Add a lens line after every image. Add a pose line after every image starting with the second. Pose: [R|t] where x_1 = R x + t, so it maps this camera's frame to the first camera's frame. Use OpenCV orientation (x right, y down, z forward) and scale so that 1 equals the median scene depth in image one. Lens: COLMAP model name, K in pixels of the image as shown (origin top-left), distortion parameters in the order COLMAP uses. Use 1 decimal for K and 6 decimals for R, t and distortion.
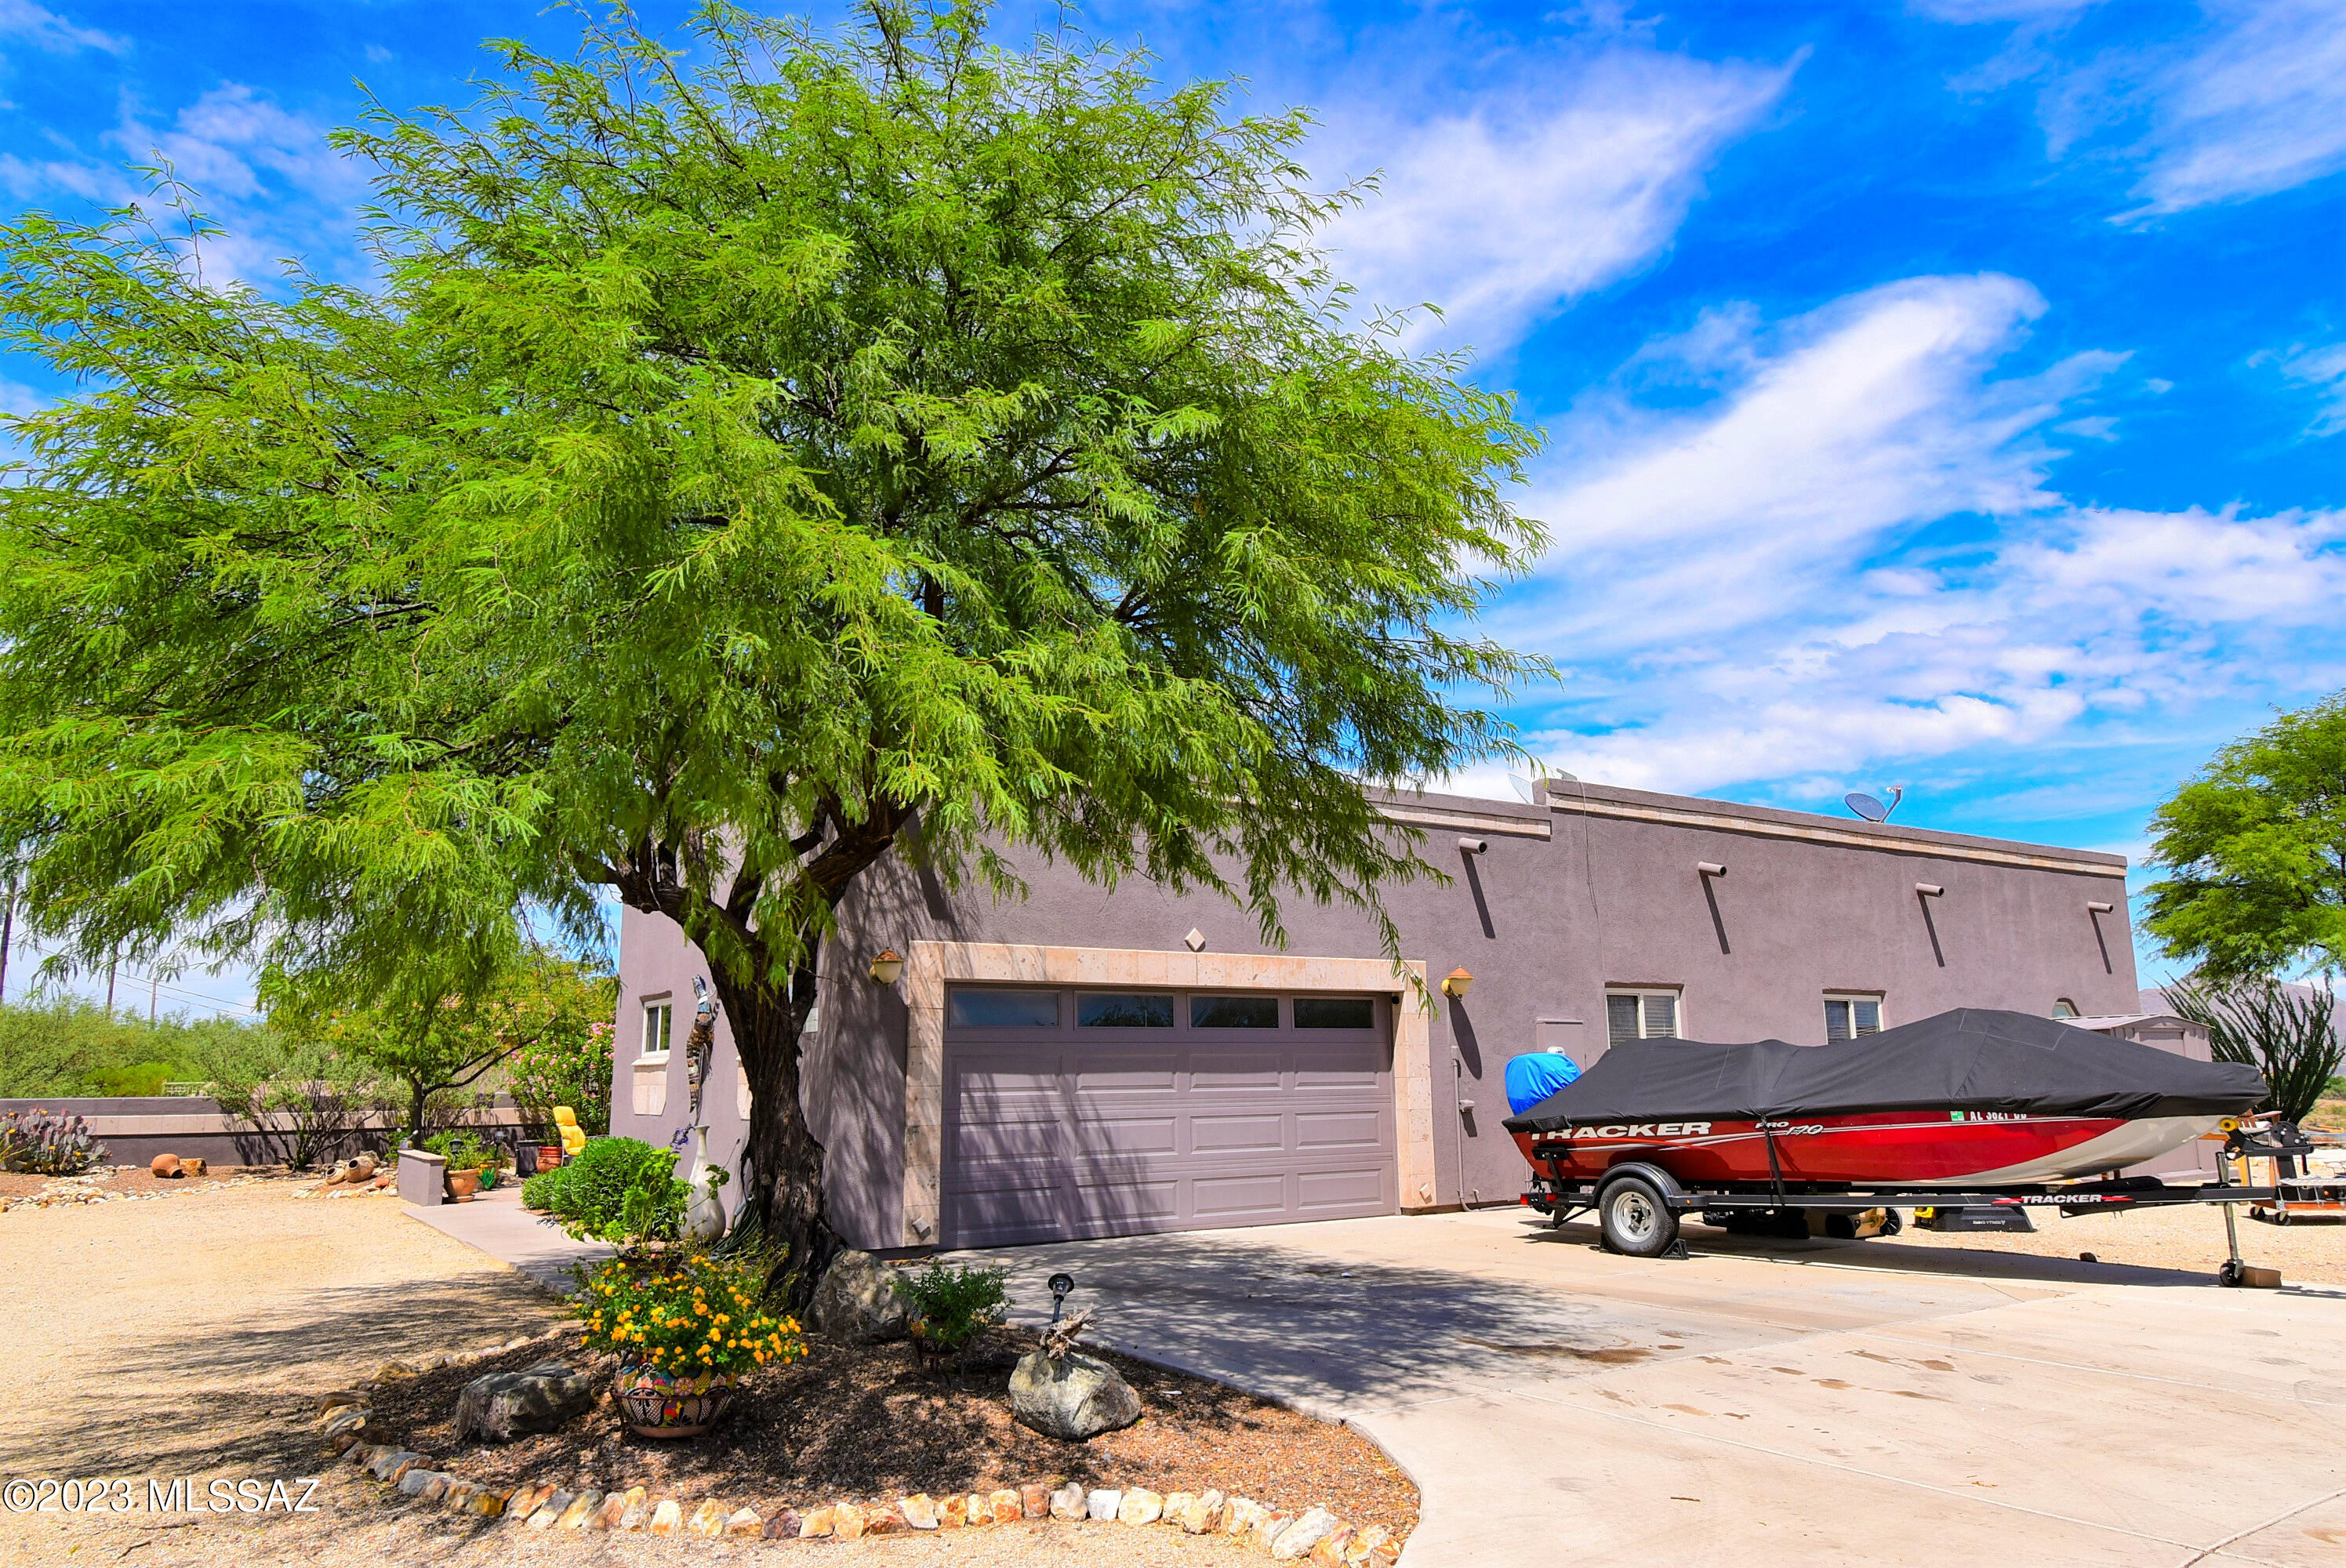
lens RADIAL K [[1713.8, 0, 1167.2], [0, 1713.8, 704.9], [0, 0, 1]] dist [-0.034945, -0.009253]
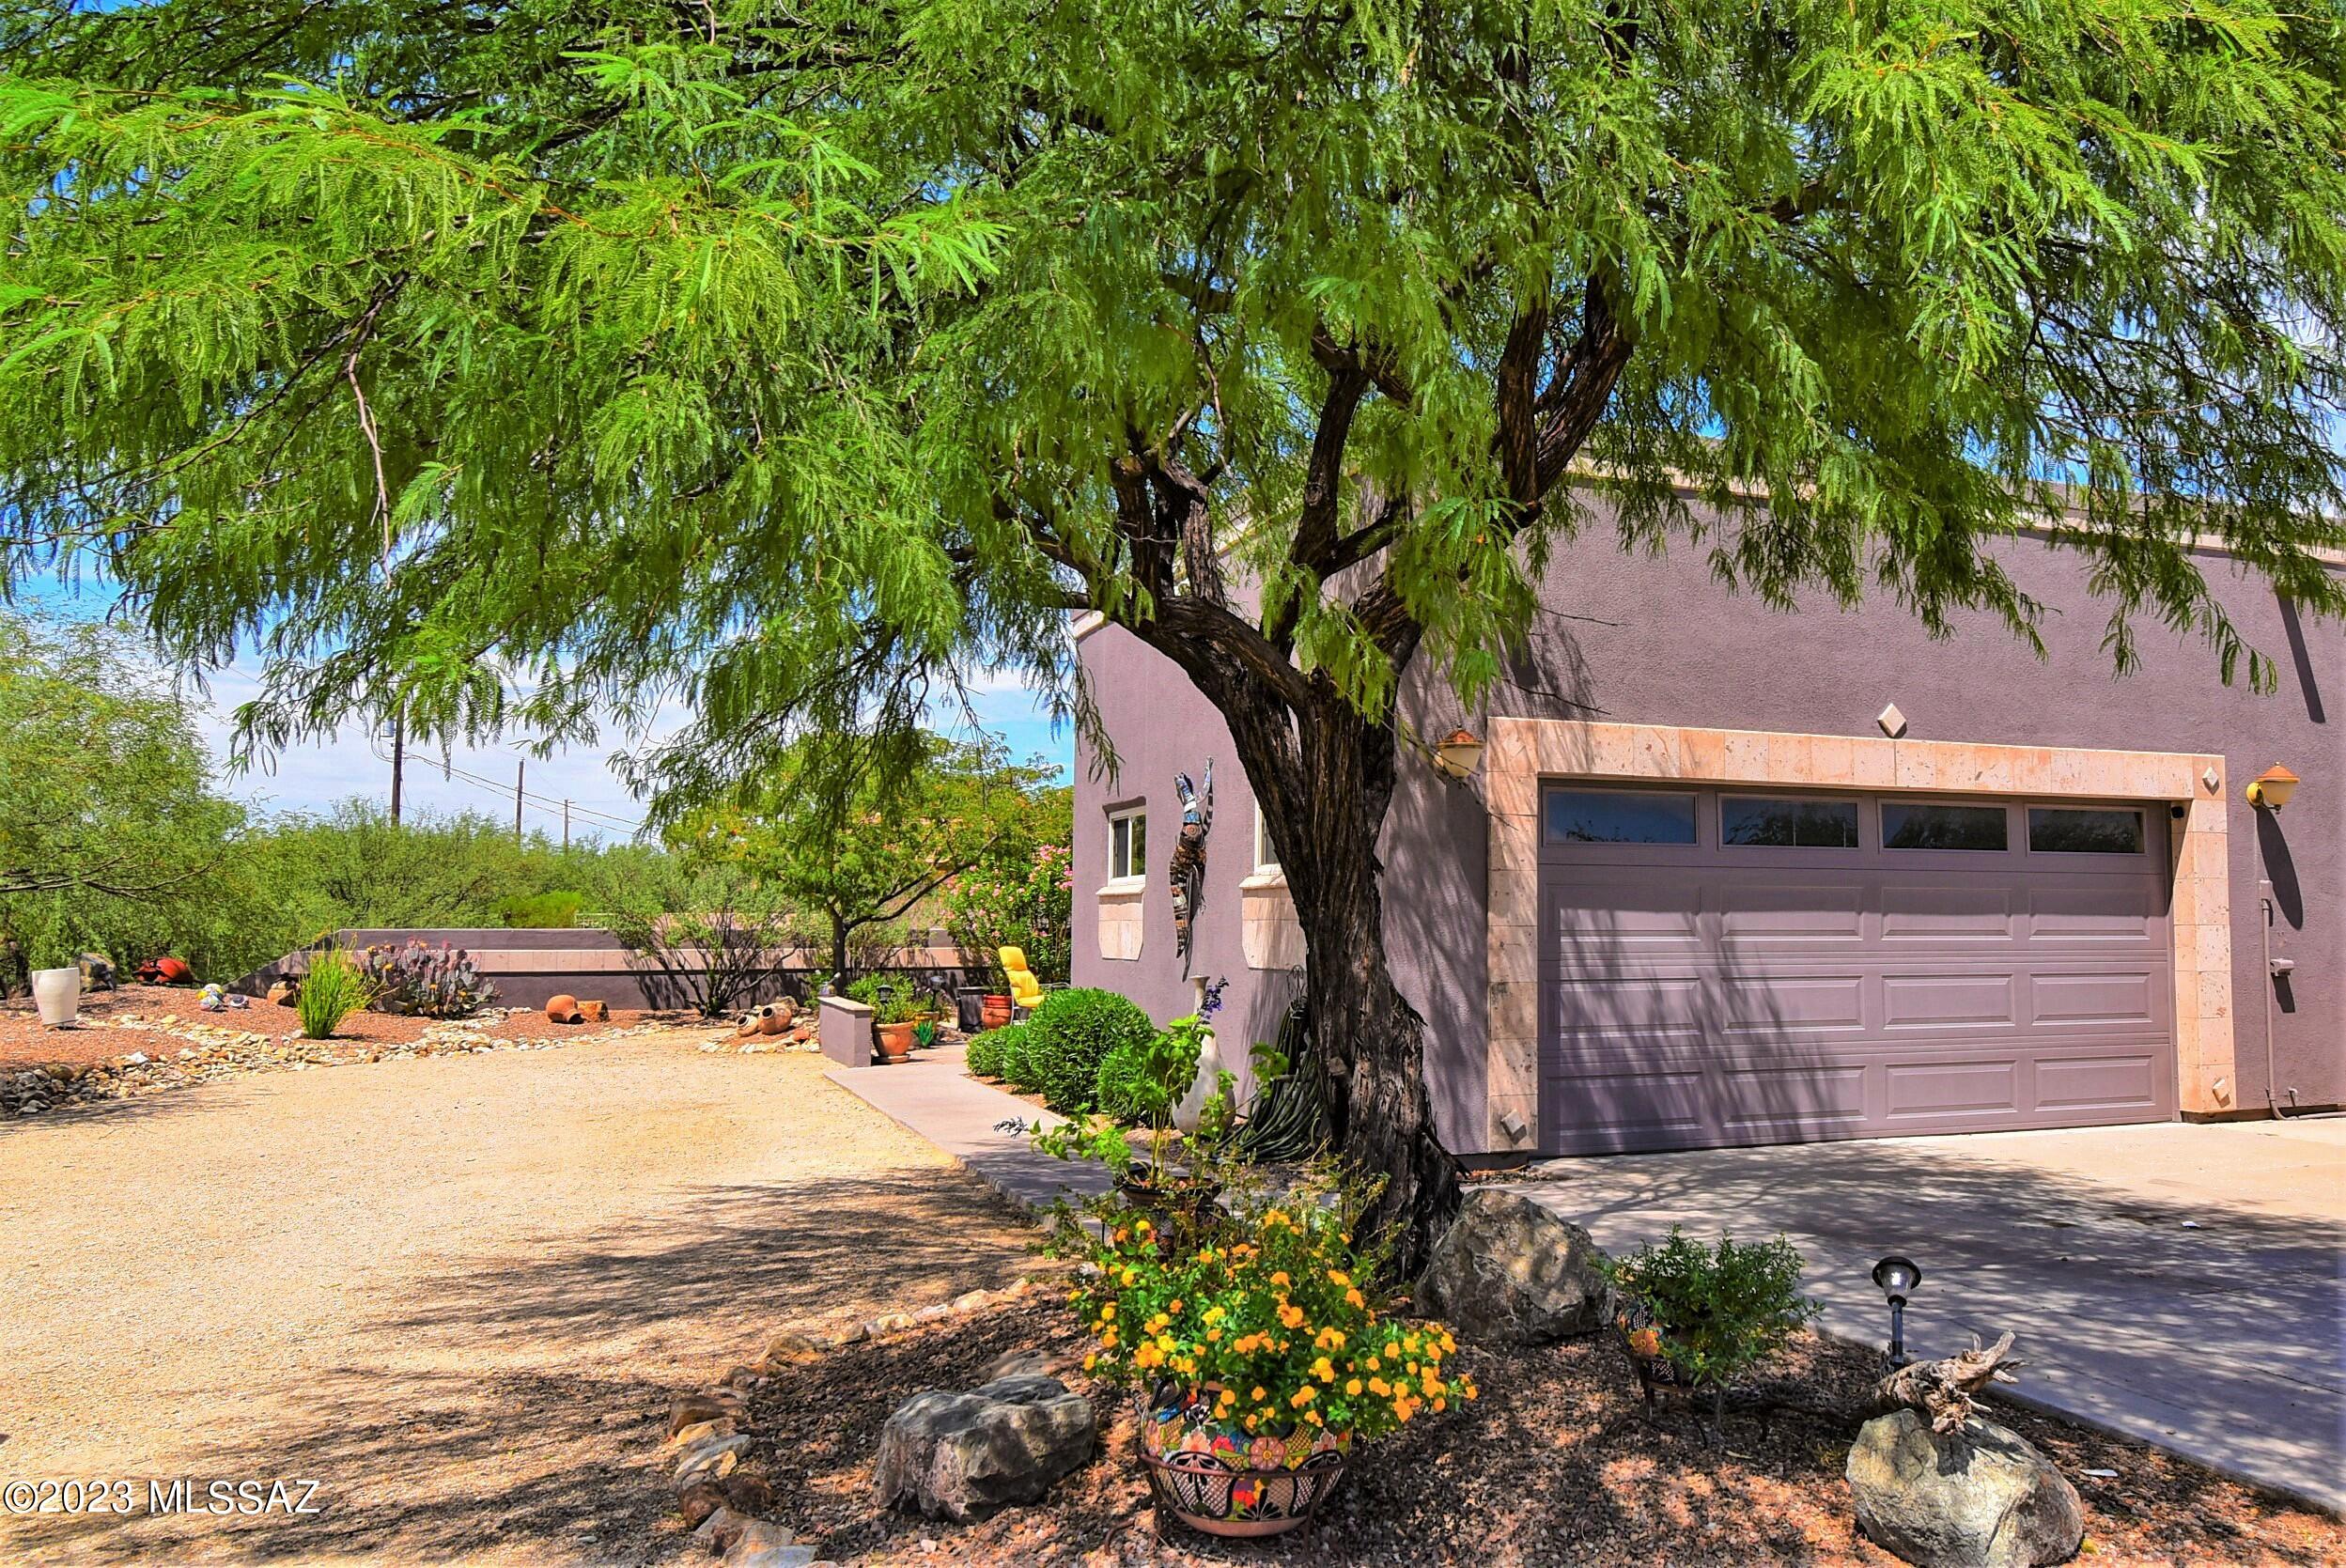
lens RADIAL K [[1713.9, 0, 1167.2], [0, 1713.9, 704.9], [0, 0, 1]] dist [-0.034945, -0.009253]
pose [[0.972669, -0.011654, -0.231902, -0.115731], [0.031779, 0.996023, 0.083237, 0.070603], [0.230010, -0.088331, 0.969171, 0.300227]]
